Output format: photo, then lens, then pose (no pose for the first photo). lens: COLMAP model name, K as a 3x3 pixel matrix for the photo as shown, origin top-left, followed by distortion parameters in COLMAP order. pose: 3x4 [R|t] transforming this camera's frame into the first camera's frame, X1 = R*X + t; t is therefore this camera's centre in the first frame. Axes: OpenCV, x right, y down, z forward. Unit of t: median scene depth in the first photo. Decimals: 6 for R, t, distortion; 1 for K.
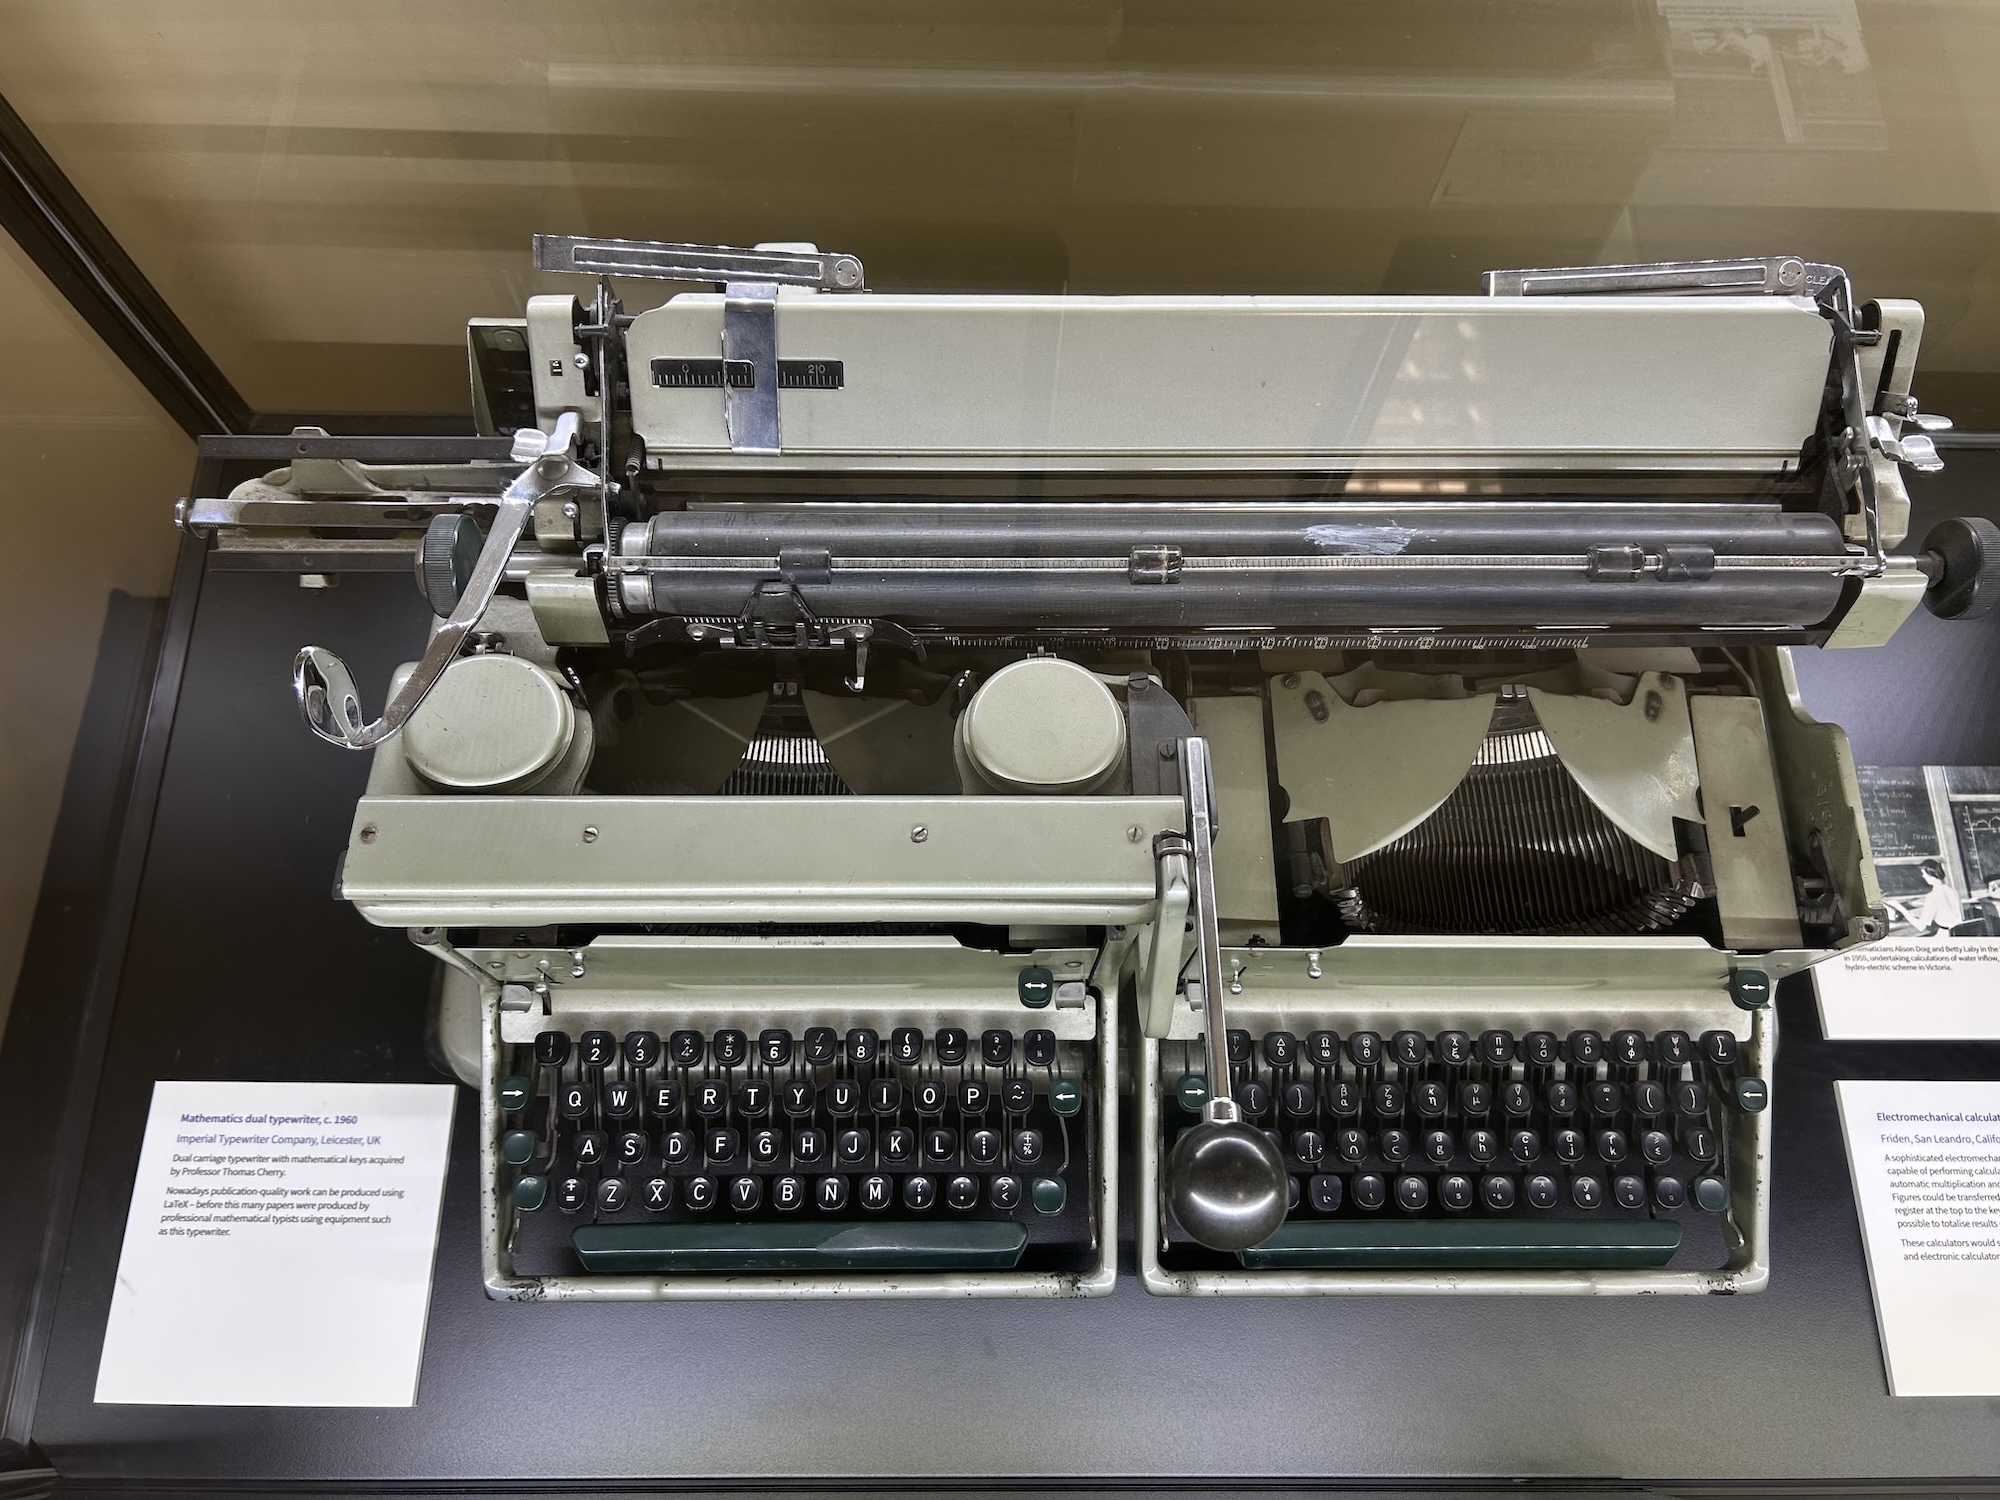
lens RADIAL K [[1540.1, 0, 992.3], [0, 1540.1, 757.8], [0, 0, 1]] dist [0.036865, -0.050666]
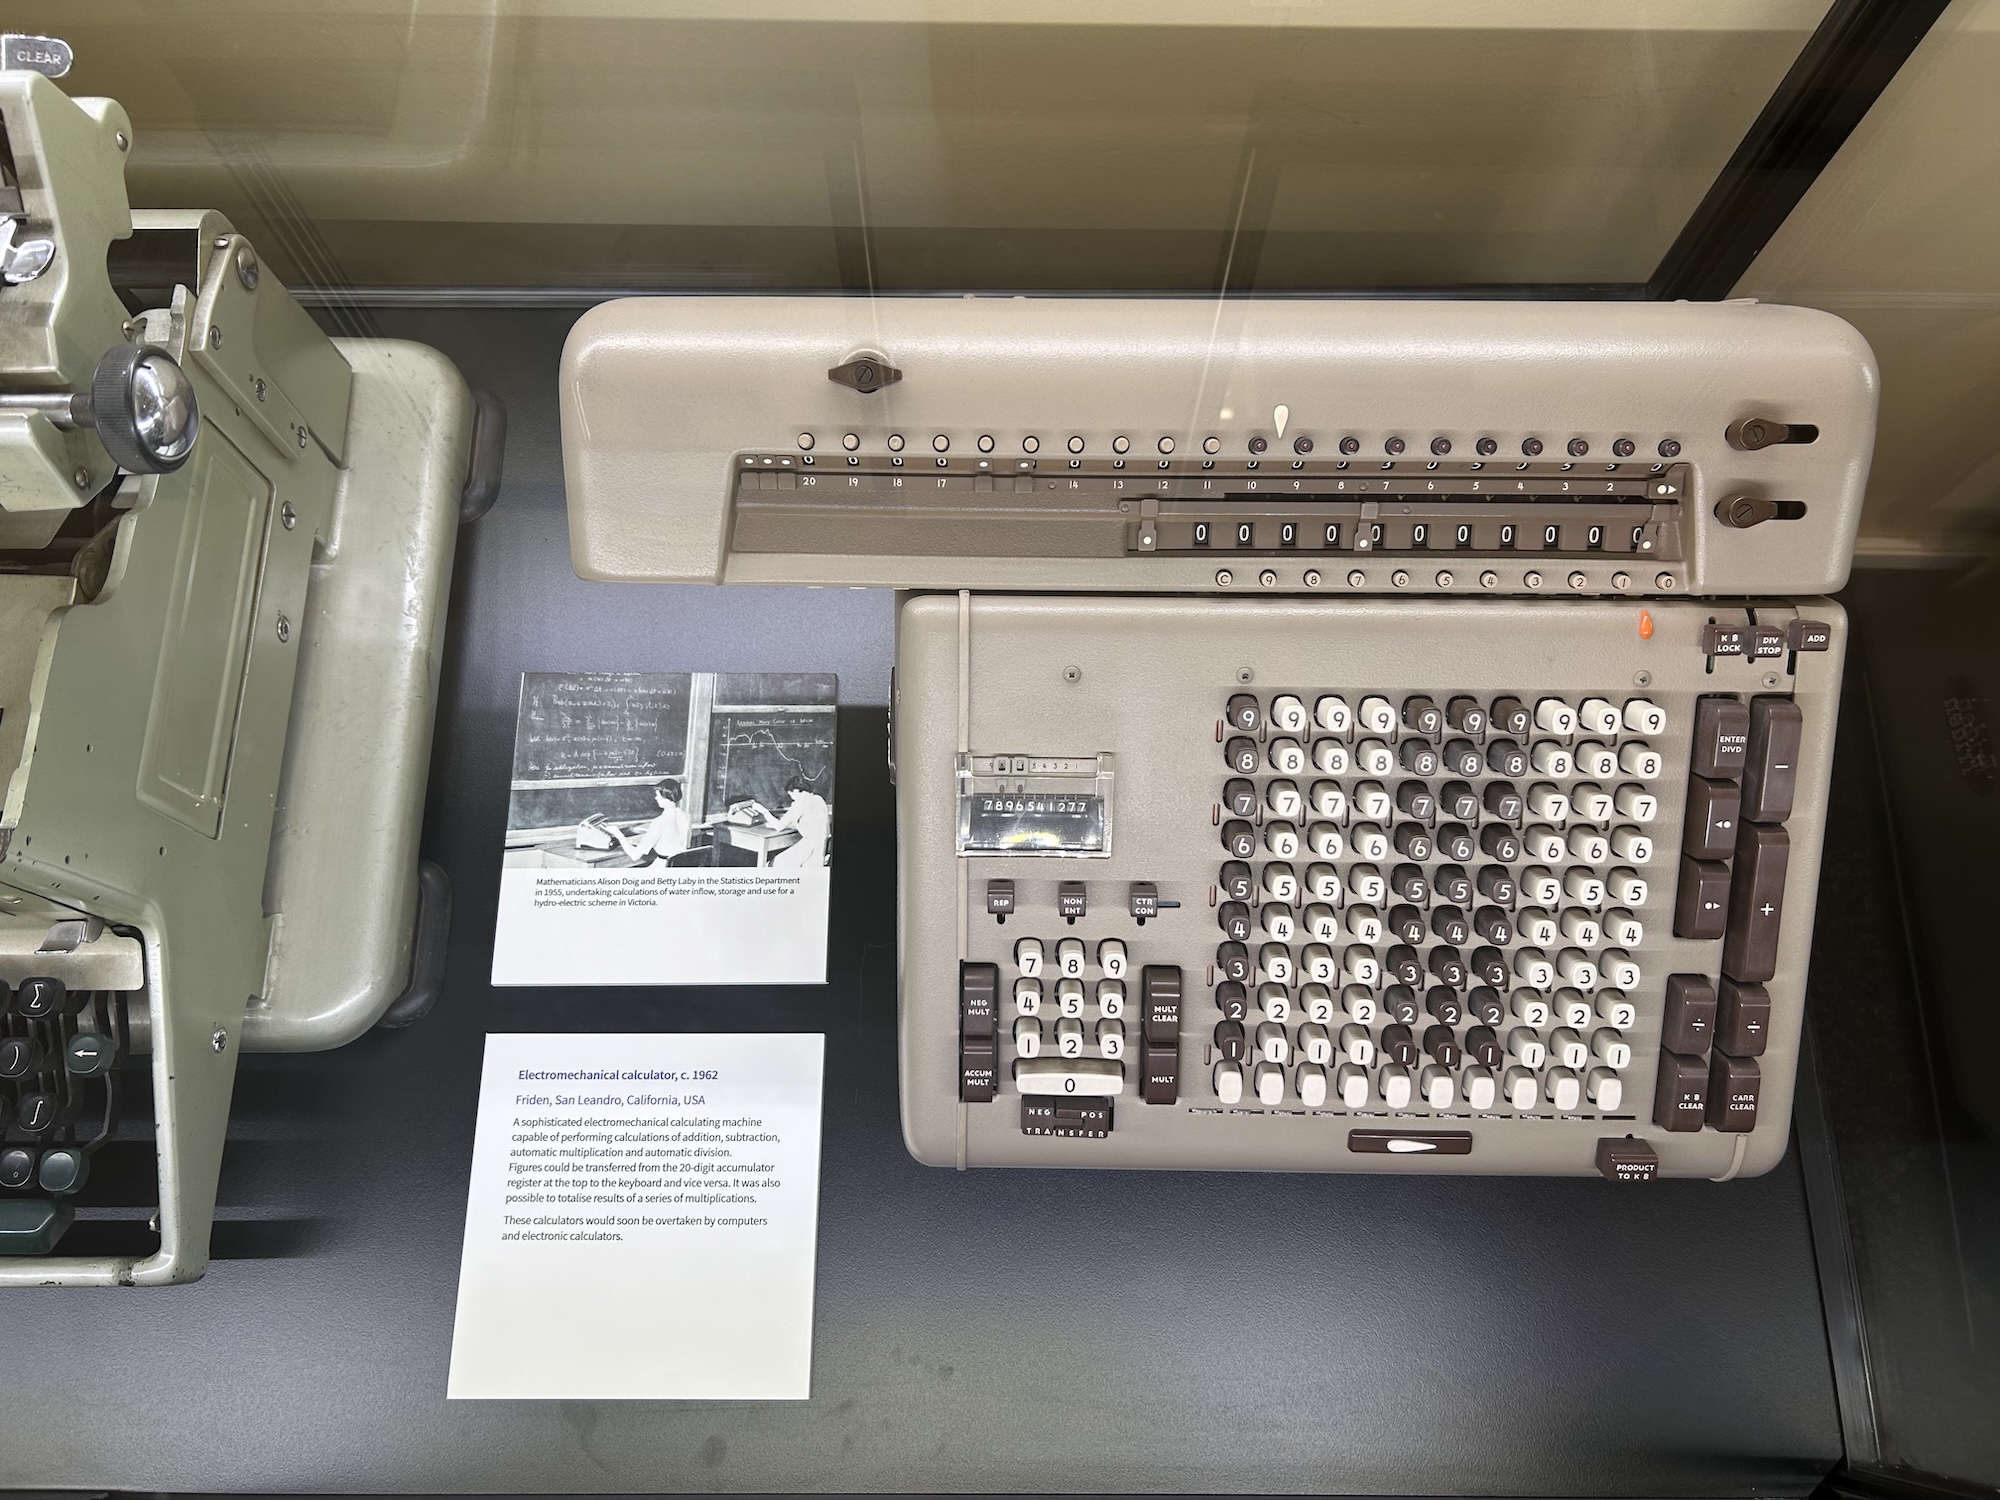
lens RADIAL K [[1540.1, 0, 1006.5], [0, 1540.1, 755.2], [0, 0, 1]] dist [0.036865, -0.050666]
pose [[0.999970, -0.004025, -0.006692, 1.027149], [0.004241, 0.999458, 0.032649, 0.031782], [0.006557, -0.032676, 0.999444, 0.174971]]
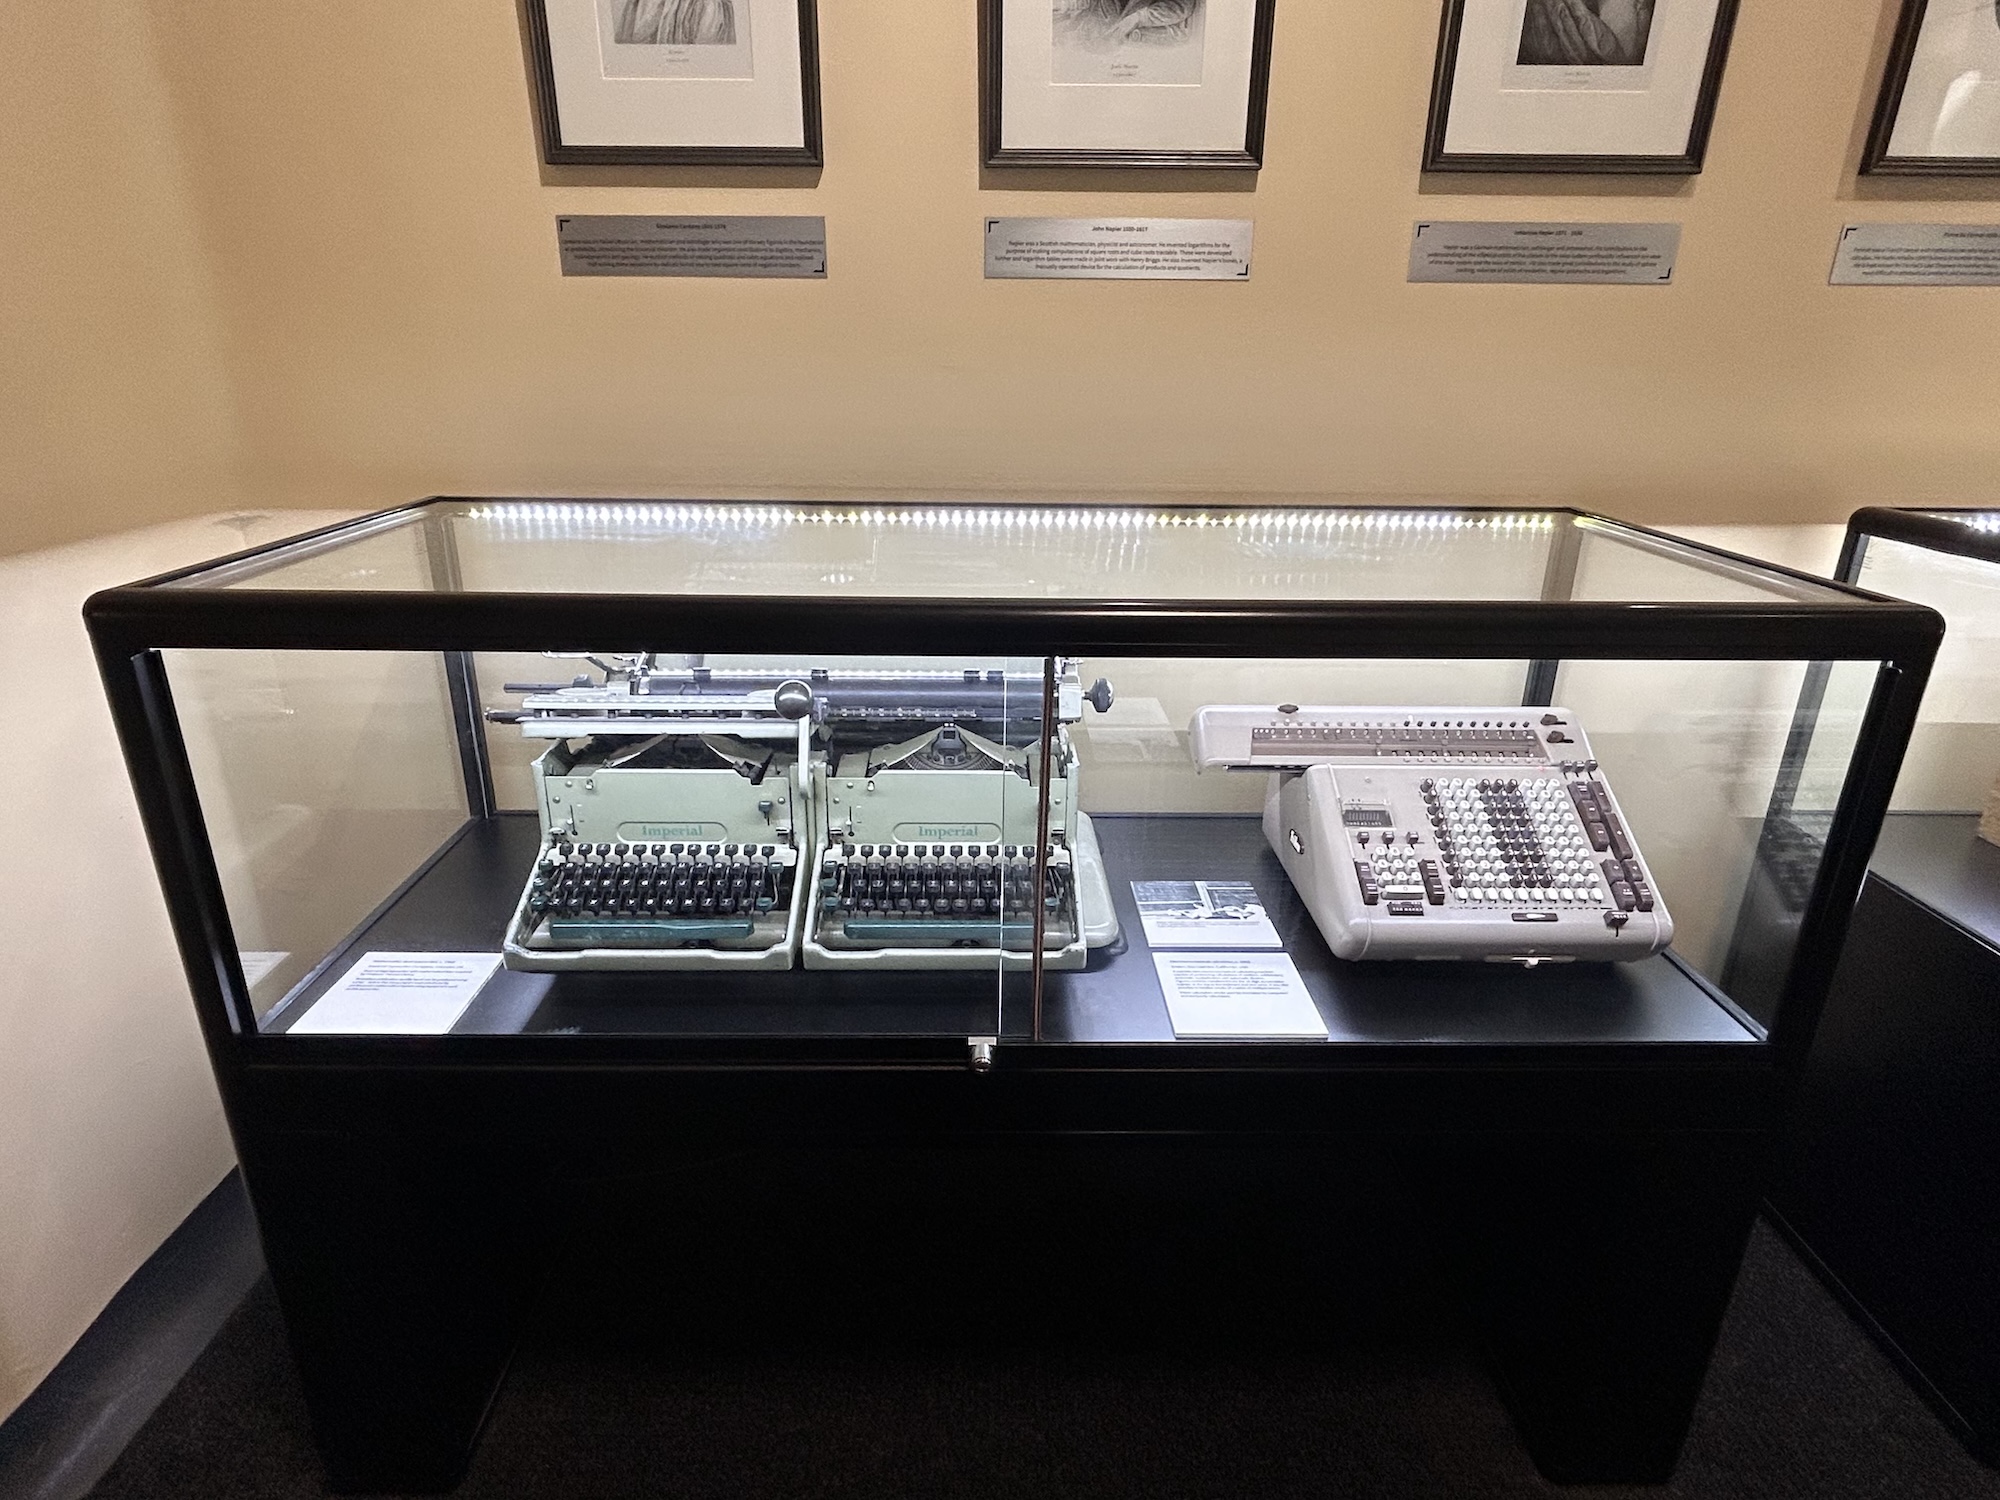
lens RADIAL K [[1054.4, 0, 1005.2], [0, 1054.4, 756.3], [0, 0, 1]] dist [-0.002761, -0.000309]
pose [[0.999807, -0.005458, 0.018867, 0.383119], [0.017803, 0.657543, -0.753207, 1.378046], [-0.008295, 0.753397, 0.657513, -0.206987]]
